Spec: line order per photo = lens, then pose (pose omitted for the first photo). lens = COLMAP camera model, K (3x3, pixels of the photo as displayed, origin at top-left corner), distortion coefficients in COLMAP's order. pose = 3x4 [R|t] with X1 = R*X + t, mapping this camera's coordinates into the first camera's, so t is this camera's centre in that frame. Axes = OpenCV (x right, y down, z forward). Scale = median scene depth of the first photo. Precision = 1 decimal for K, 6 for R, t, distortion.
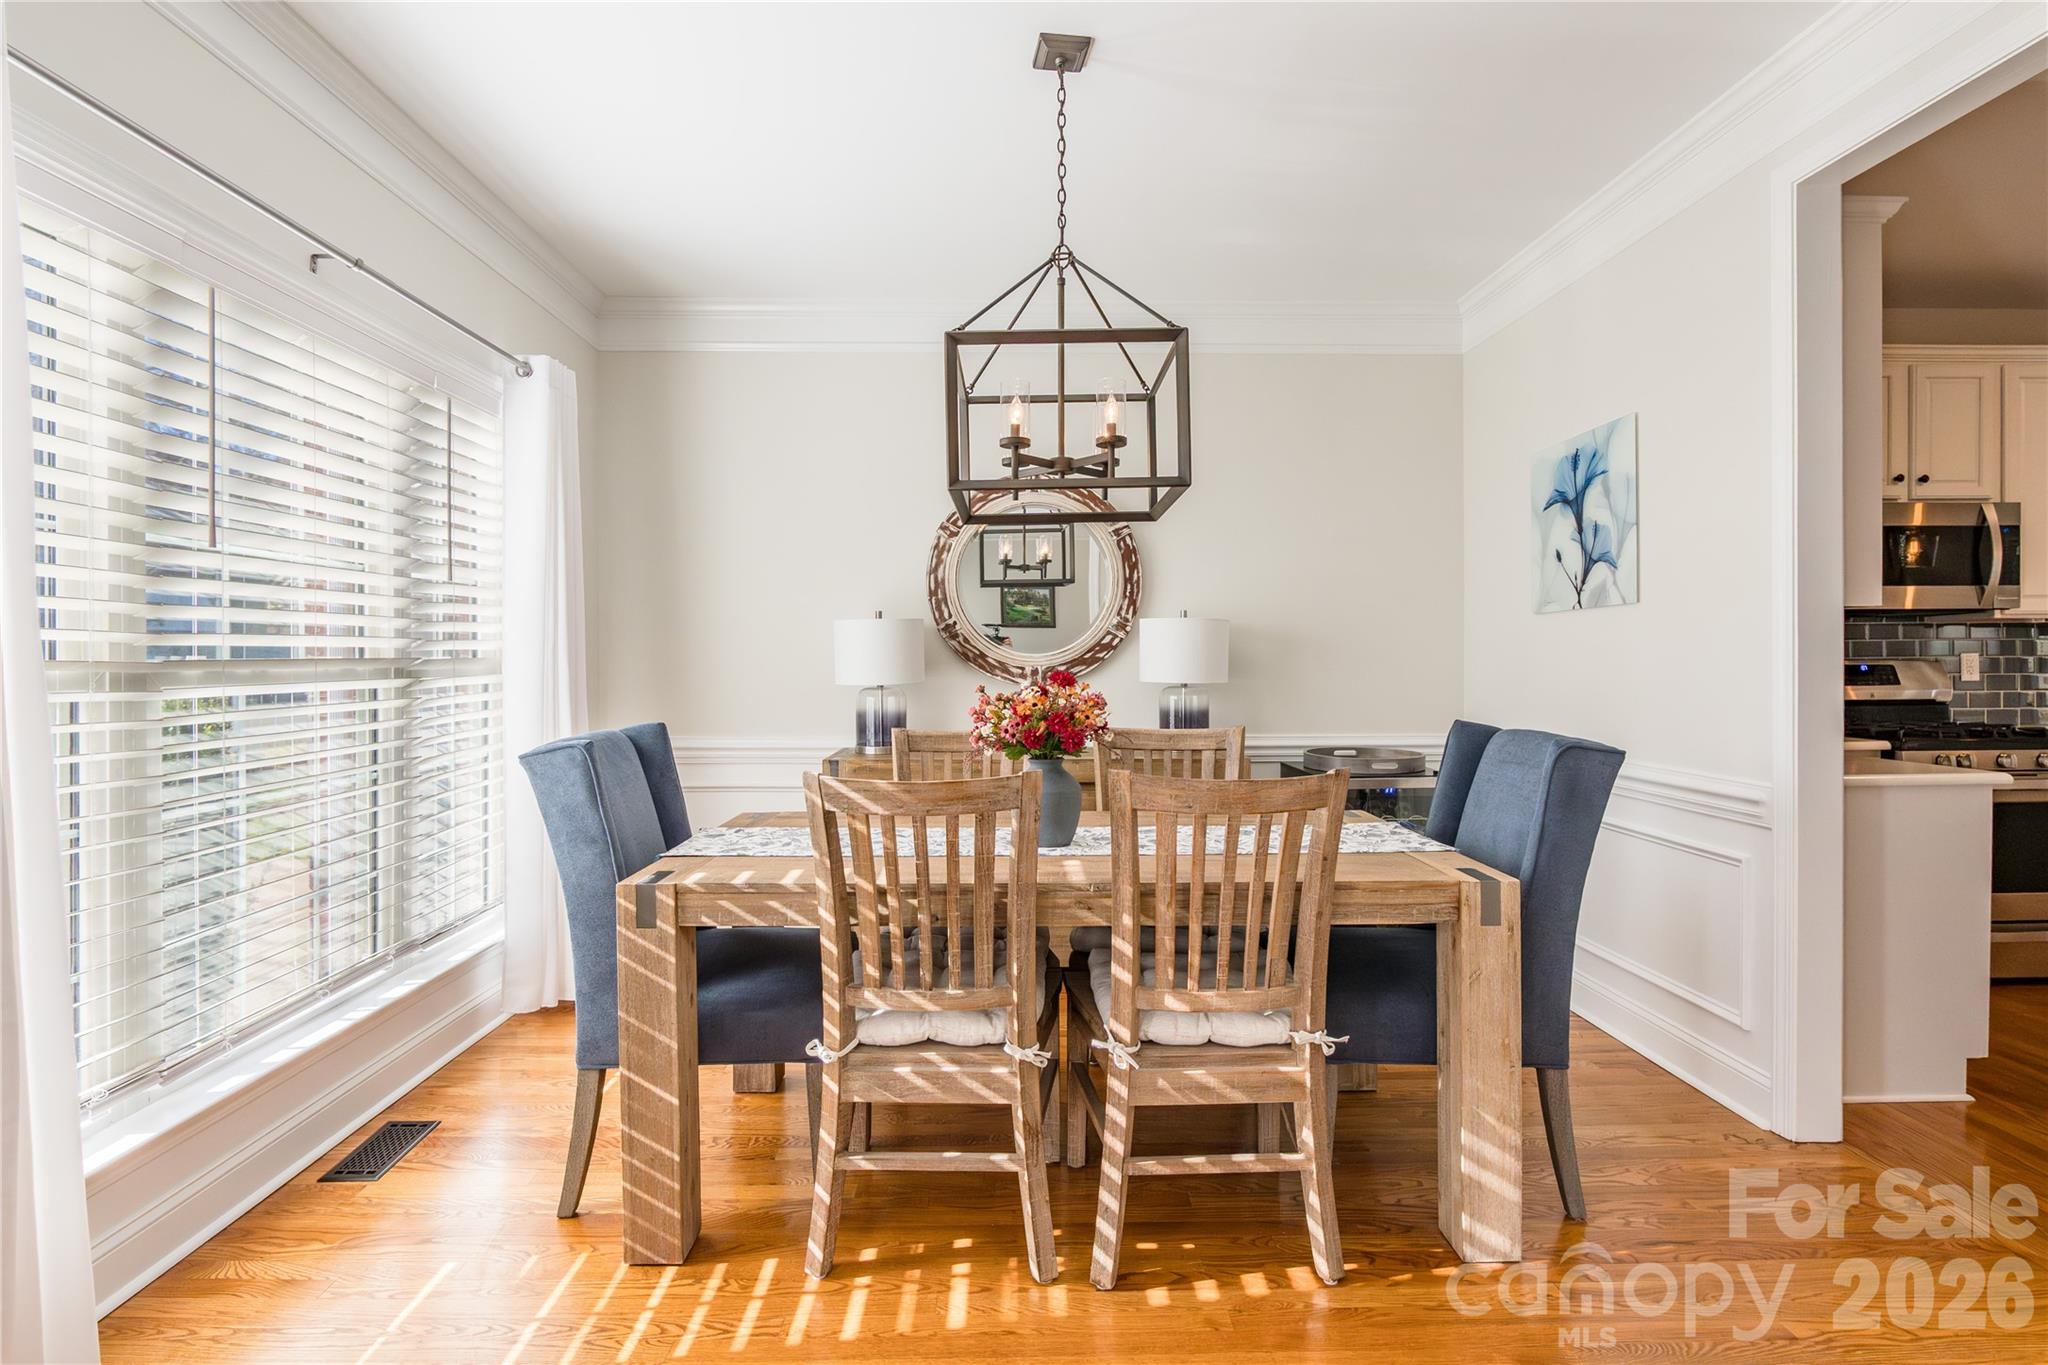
lens RADIAL K [[962.4, 0, 1022.5], [0, 962.4, 675.3], [0, 0, 1]] dist [-0.004606, -0.001064]
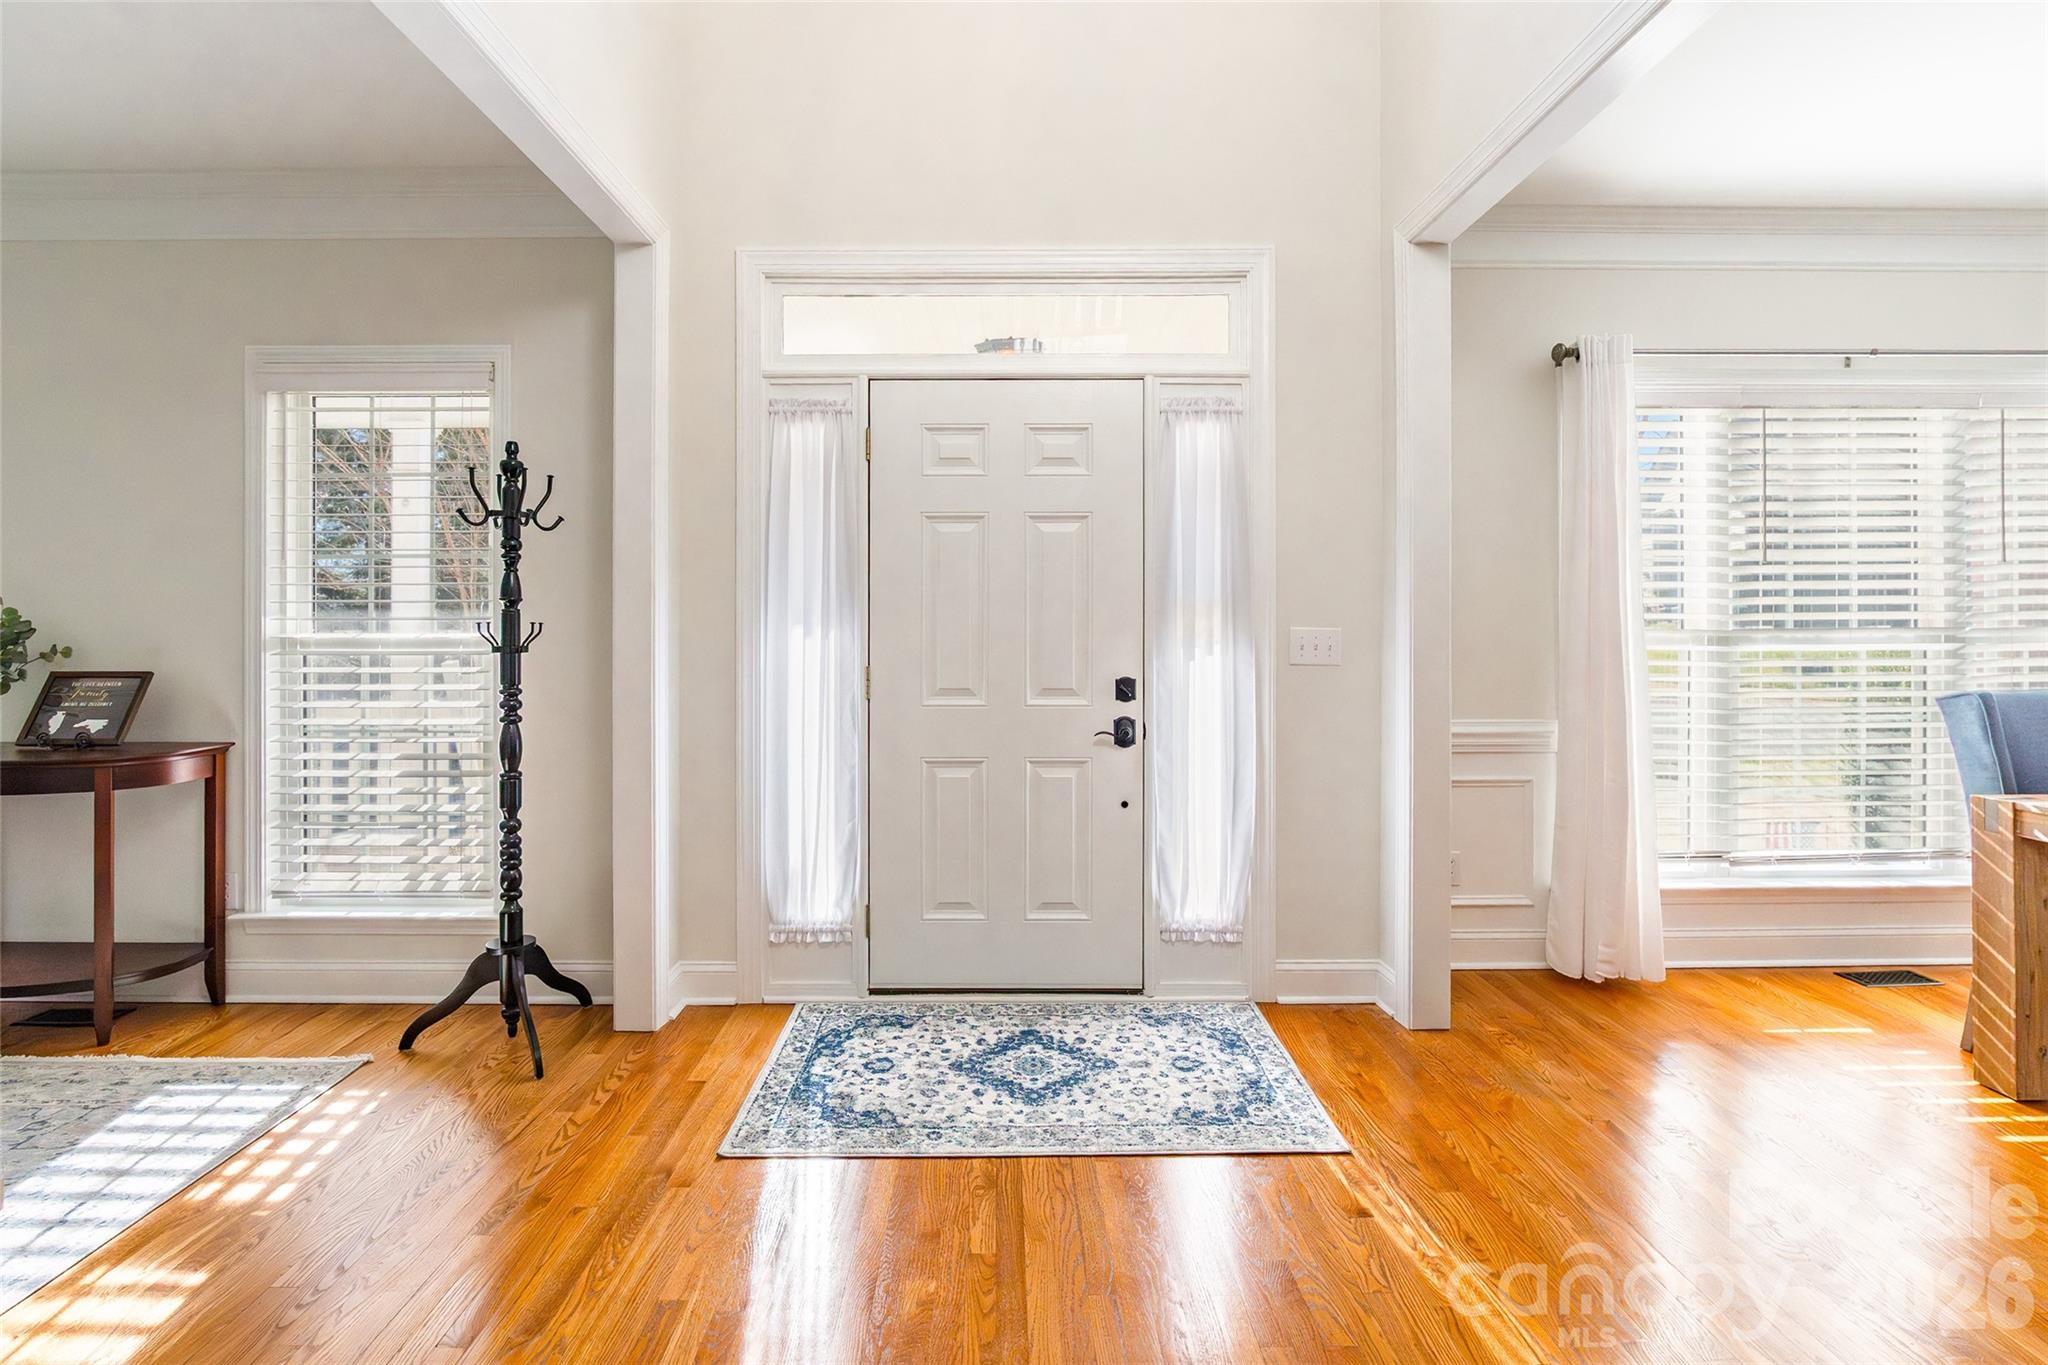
lens RADIAL K [[962.4, 0, 1006.6], [0, 962.4, 639.1], [0, 0, 1]] dist [-0.004606, -0.001064]
pose [[-0.019249, 0.012048, -0.999742, 0.878526], [-0.015205, 0.999808, 0.012342, 0.001769], [0.999699, 0.015438, -0.019062, -0.313433]]
